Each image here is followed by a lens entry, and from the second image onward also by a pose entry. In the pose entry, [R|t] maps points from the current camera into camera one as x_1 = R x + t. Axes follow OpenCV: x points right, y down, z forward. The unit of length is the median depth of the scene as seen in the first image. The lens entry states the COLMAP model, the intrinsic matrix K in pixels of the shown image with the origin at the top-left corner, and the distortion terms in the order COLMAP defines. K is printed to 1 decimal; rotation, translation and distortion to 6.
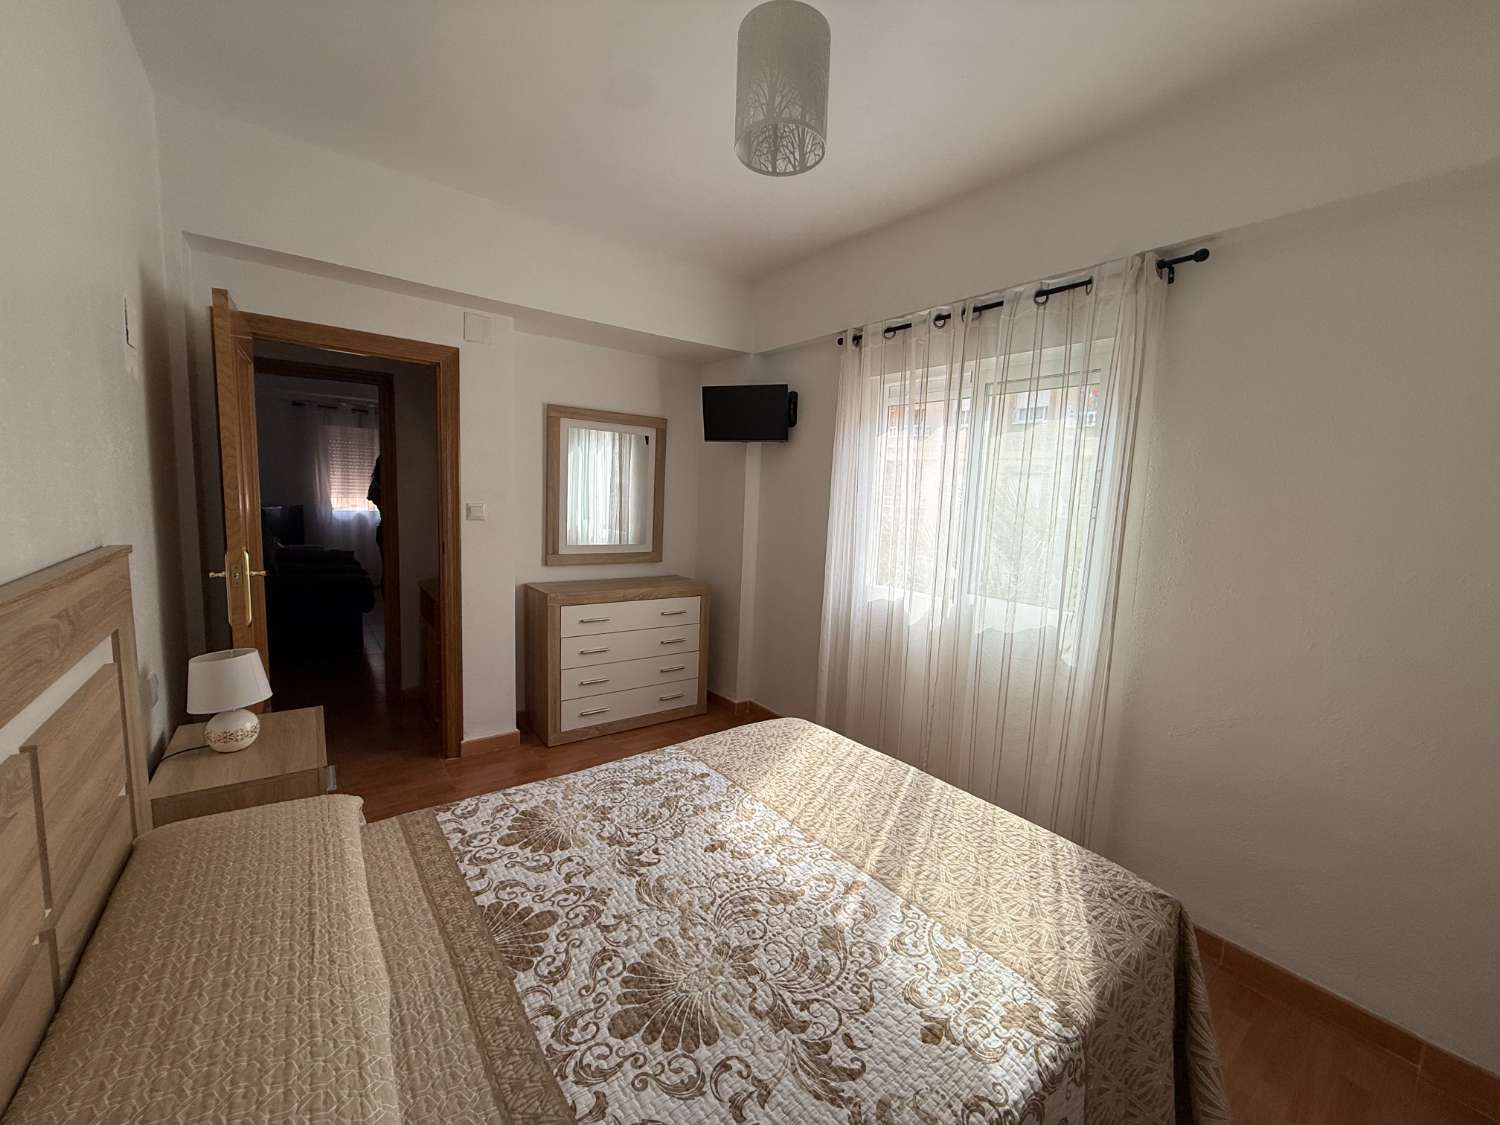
lens RADIAL K [[595.4, 0, 747.1], [0, 595.4, 561.2], [0, 0, 1]] dist [0.001245, -0.000308]
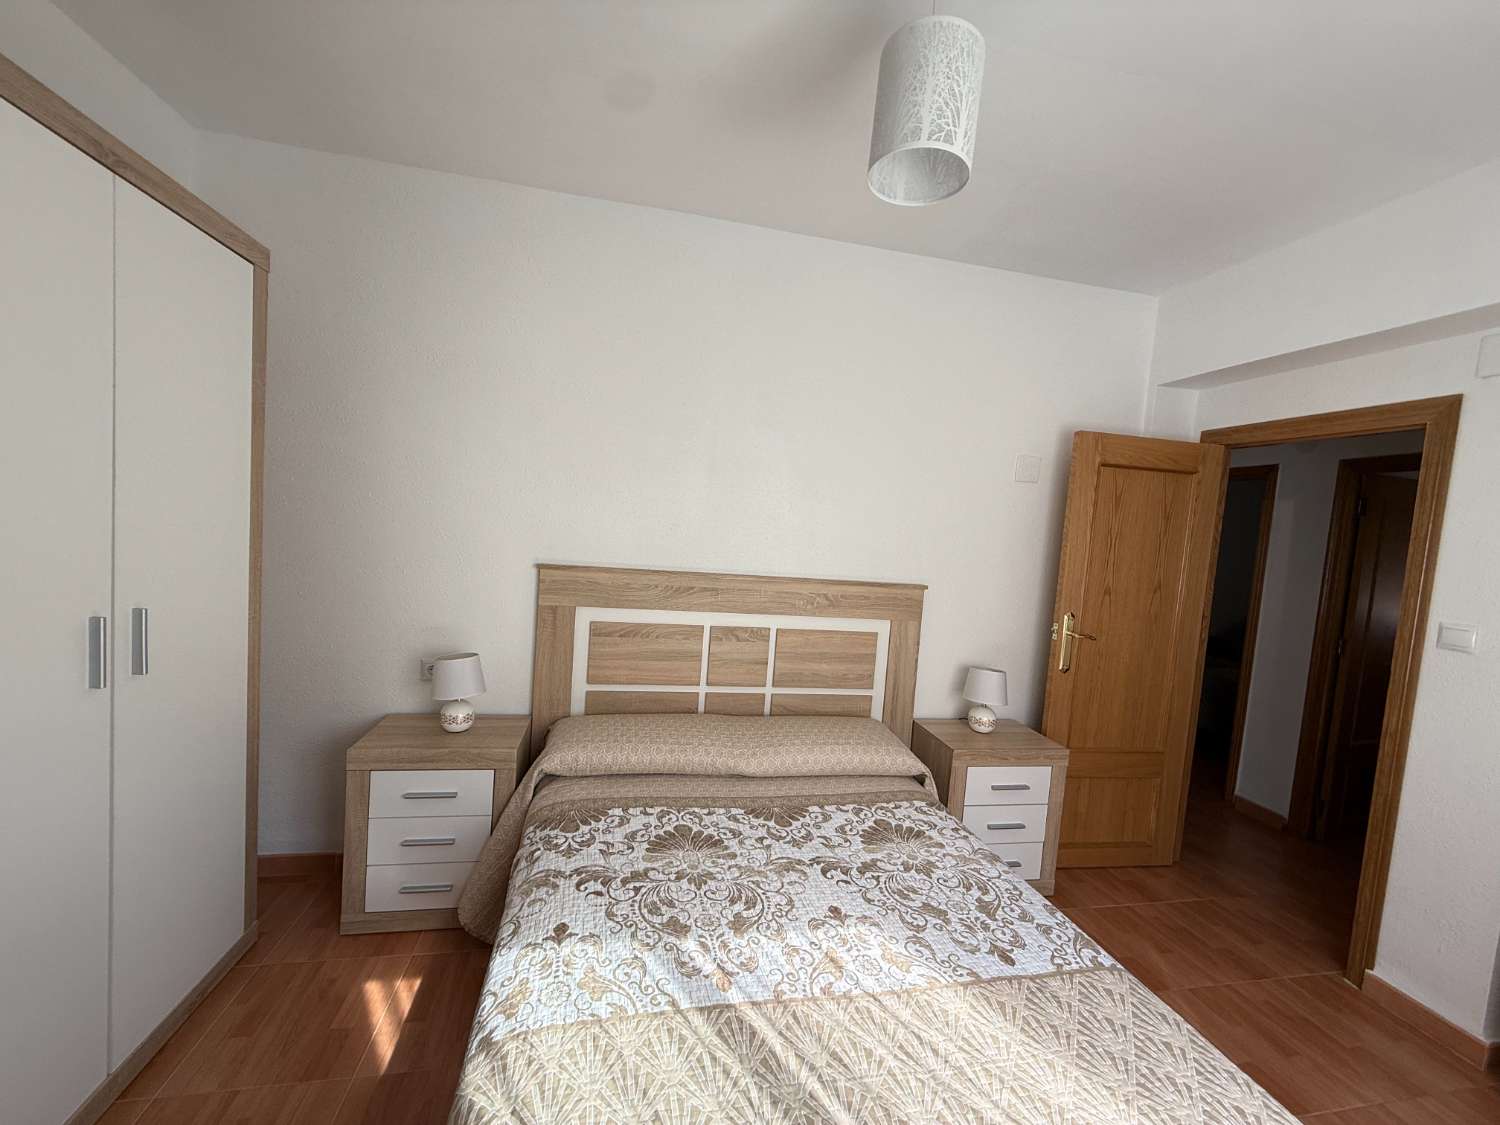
lens RADIAL K [[595.4, 0, 748.0], [0, 595.4, 563.8], [0, 0, 1]] dist [0.001245, -0.000308]
pose [[-0.426053, -0.016939, -0.904540, 1.016773], [-0.198038, 0.977322, 0.074978, -0.133111], [0.882757, 0.211078, -0.419745, 1.327369]]
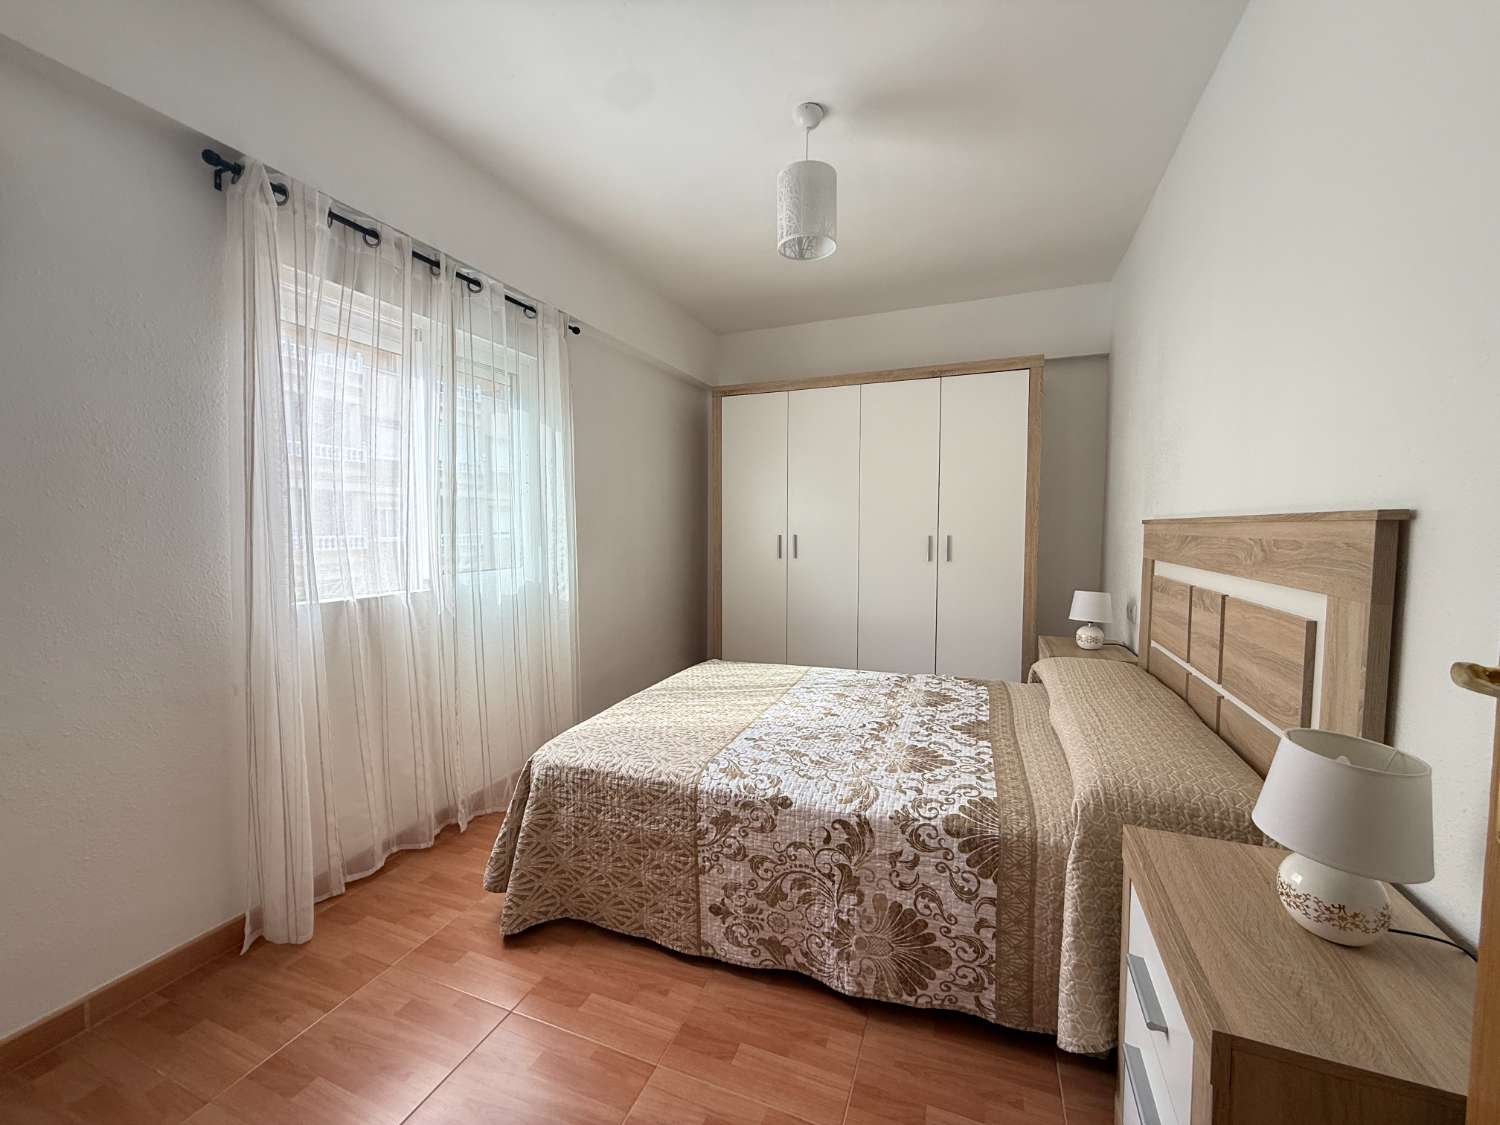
lens RADIAL K [[595.4, 0, 746.1], [0, 595.4, 562.0], [0, 0, 1]] dist [0.001245, -0.000308]
pose [[-0.517667, -0.096299, 0.850146, -1.303428], [0.078176, 0.984165, 0.159083, -0.148148], [-0.852003, 0.148813, -0.501941, 2.113925]]
